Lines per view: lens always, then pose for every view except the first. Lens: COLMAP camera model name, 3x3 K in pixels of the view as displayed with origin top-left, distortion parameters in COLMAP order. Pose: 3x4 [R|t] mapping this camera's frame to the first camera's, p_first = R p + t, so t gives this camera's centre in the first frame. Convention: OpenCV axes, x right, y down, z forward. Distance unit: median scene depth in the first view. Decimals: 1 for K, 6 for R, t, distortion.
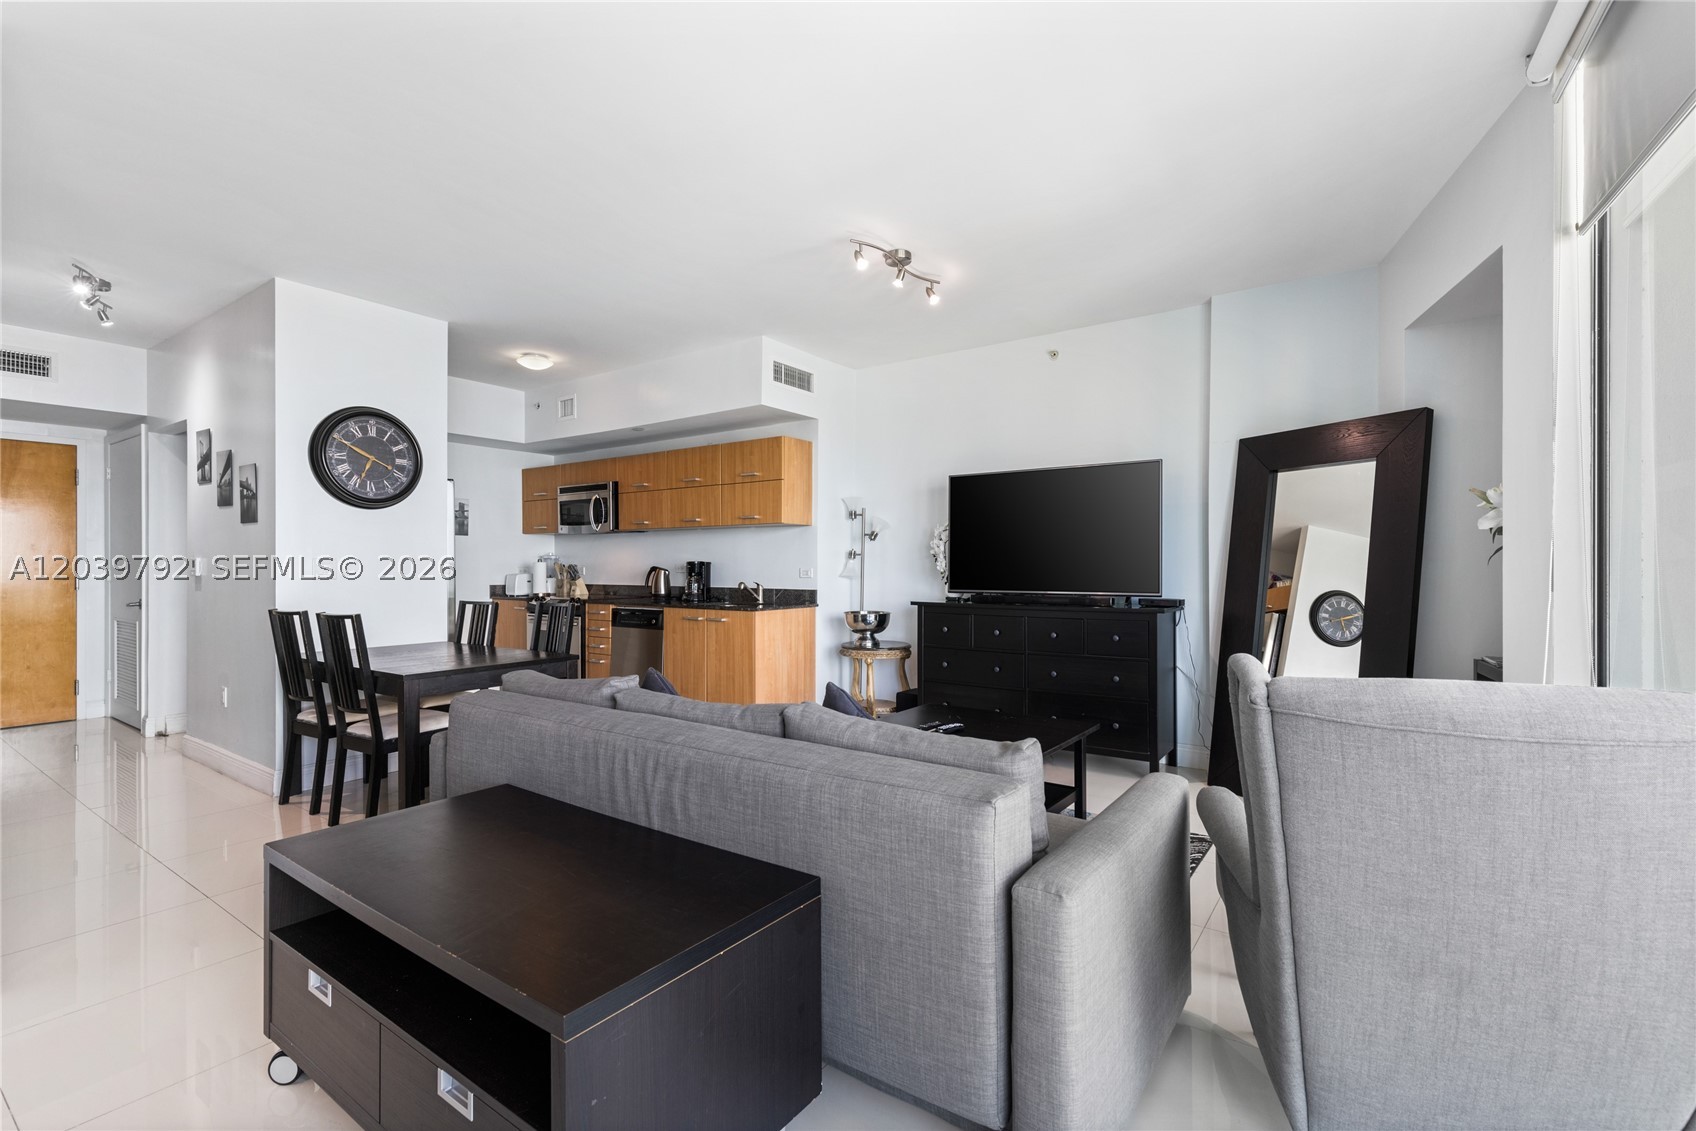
lens RADIAL K [[759.3, 0, 856.6], [0, 759.3, 563.4], [0, 0, 1]] dist [0.007173, -0.000580]
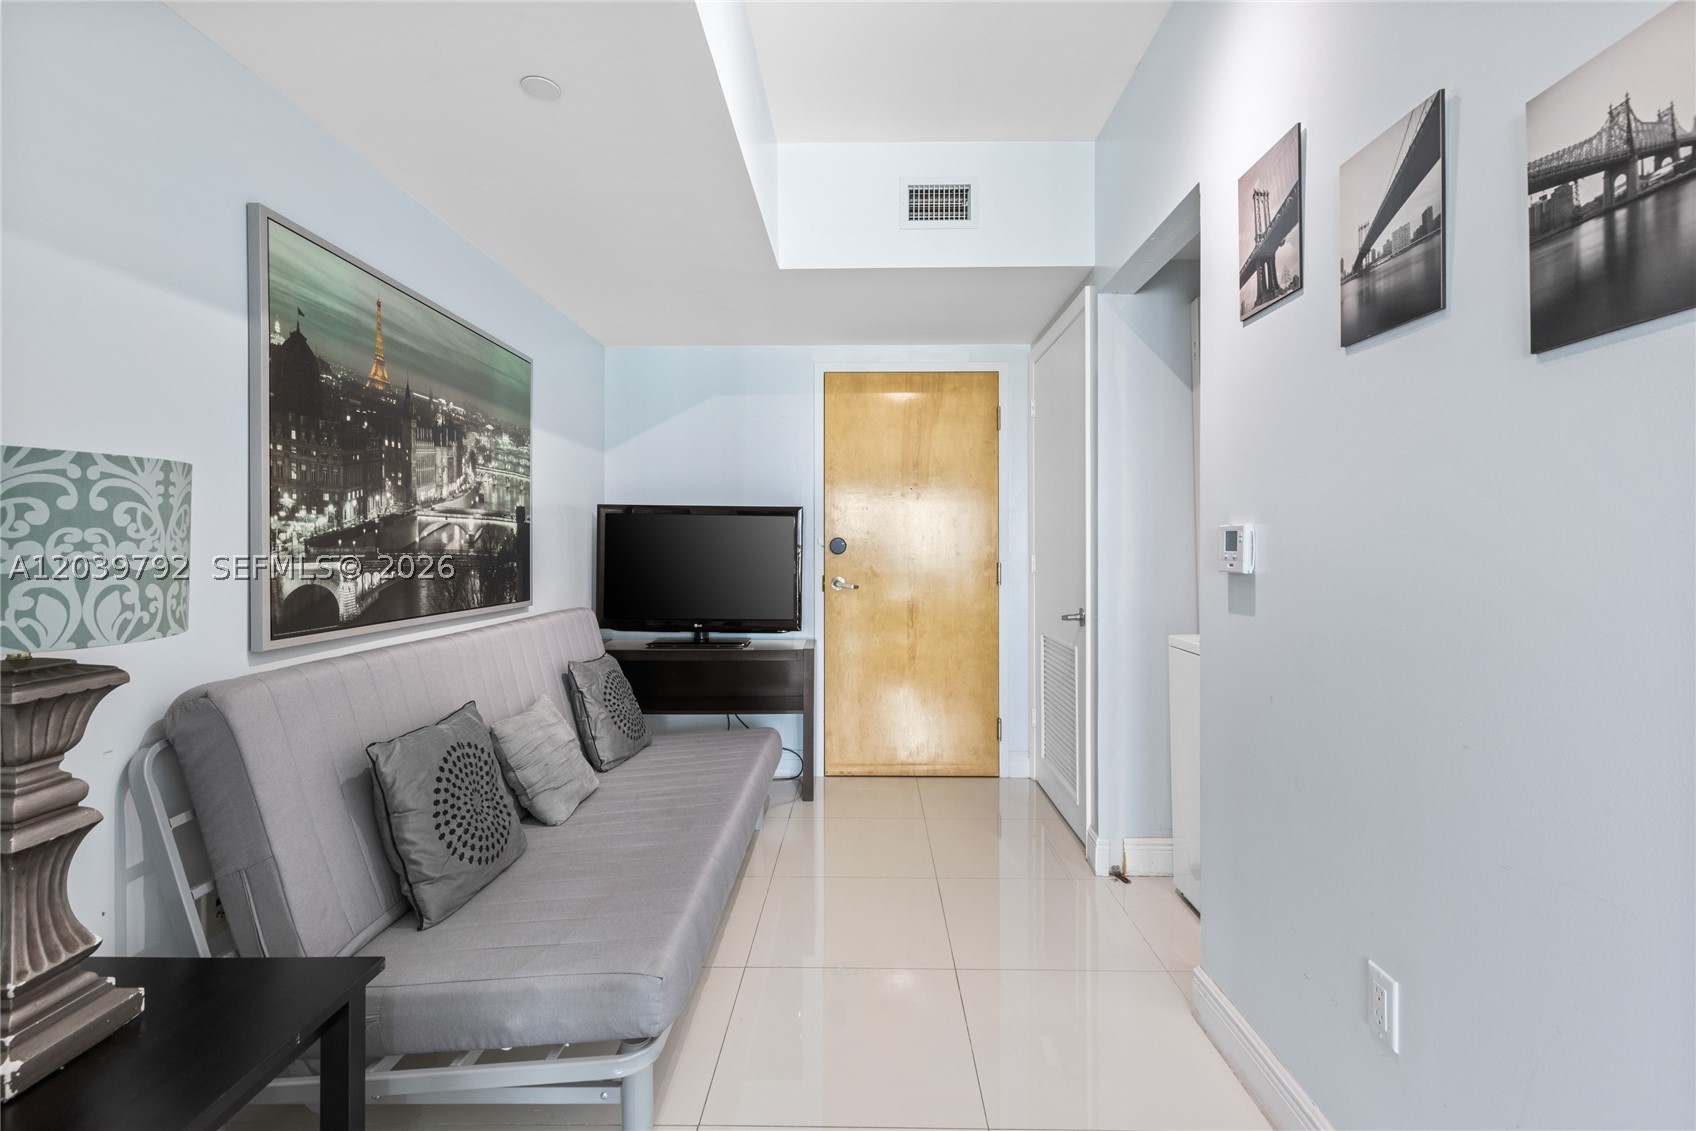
lens RADIAL K [[764.1, 0, 856.2], [0, 764.1, 551.3], [0, 0, 1]] dist [0.008338, -0.001739]
pose [[0.565299, -0.000065, -0.824886, -0.597301], [0.001675, 0.999998, 0.001069, 0.004351], [0.824884, -0.001987, 0.565298, 0.574735]]
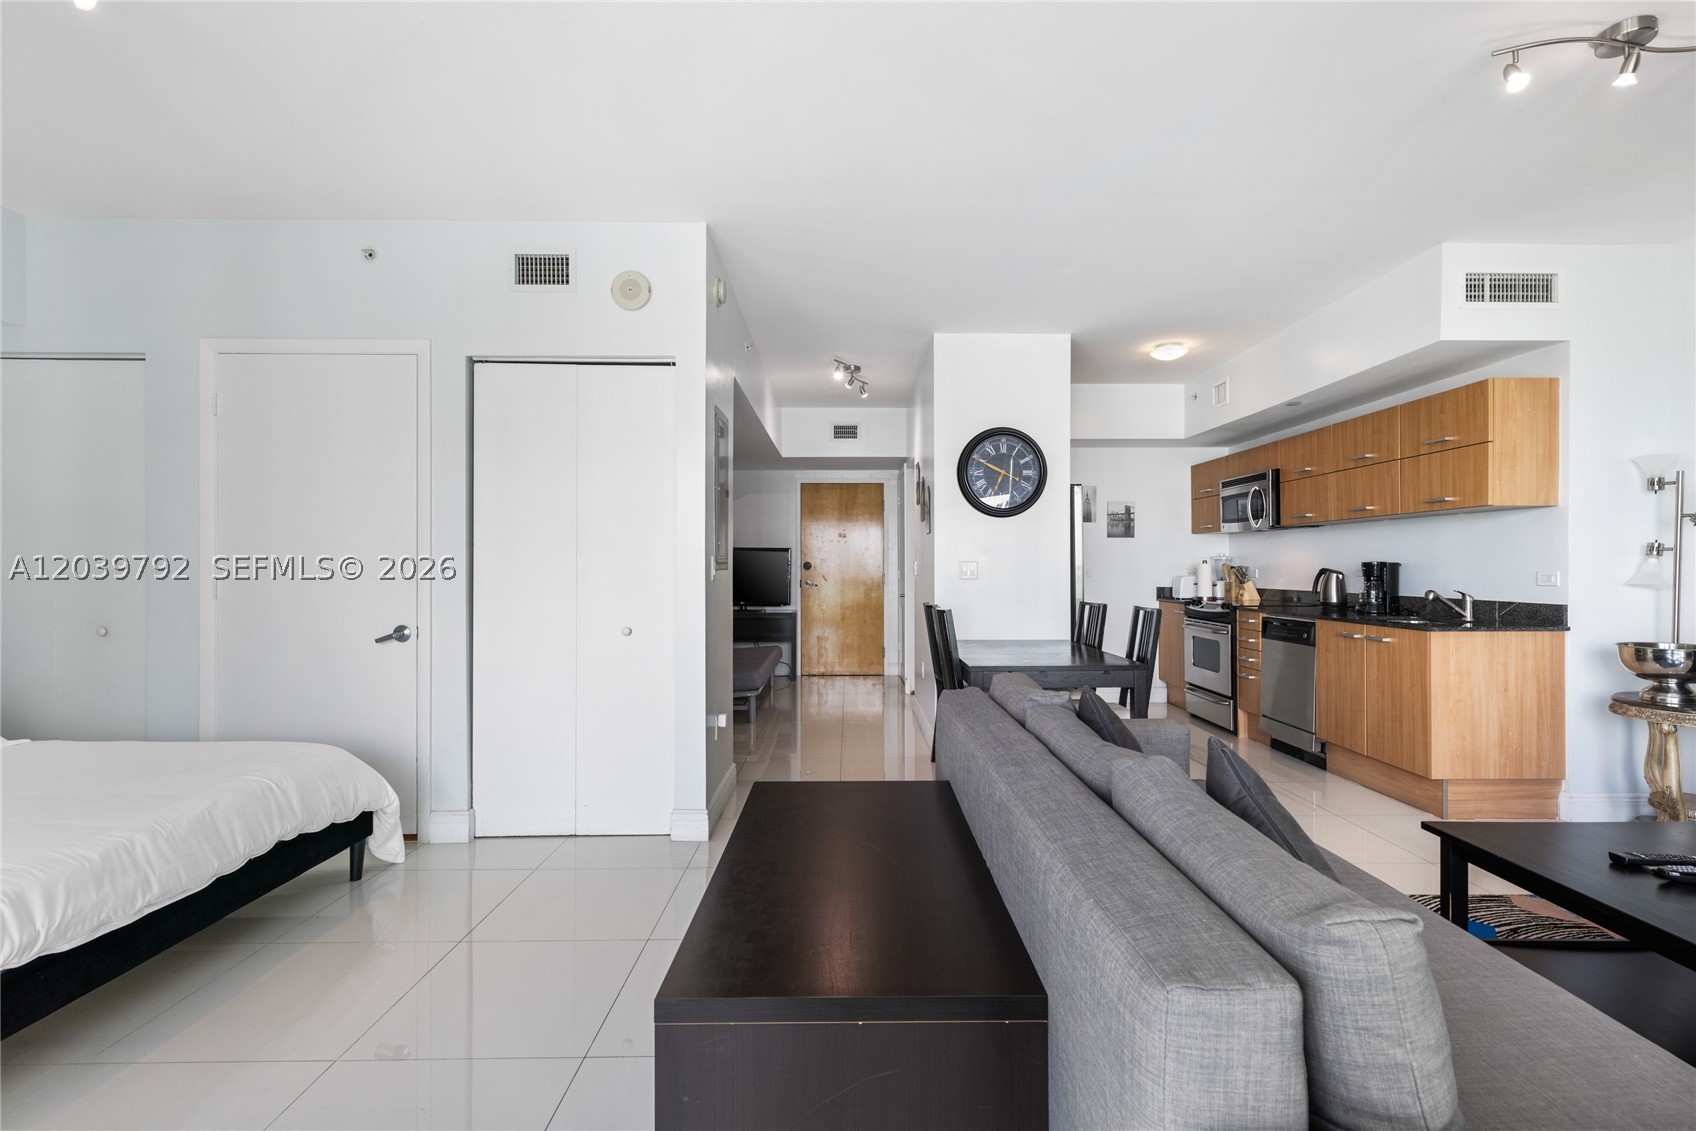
lens RADIAL K [[775.9, 0, 857.8], [0, 775.9, 565.7], [0, 0, 1]] dist [0.006838, -0.000591]
pose [[0.586921, -0.001558, -0.809643, 0.136769], [0.002660, 0.999996, 0.000004, -0.000299], [0.809640, -0.002156, 0.586923, 0.124911]]
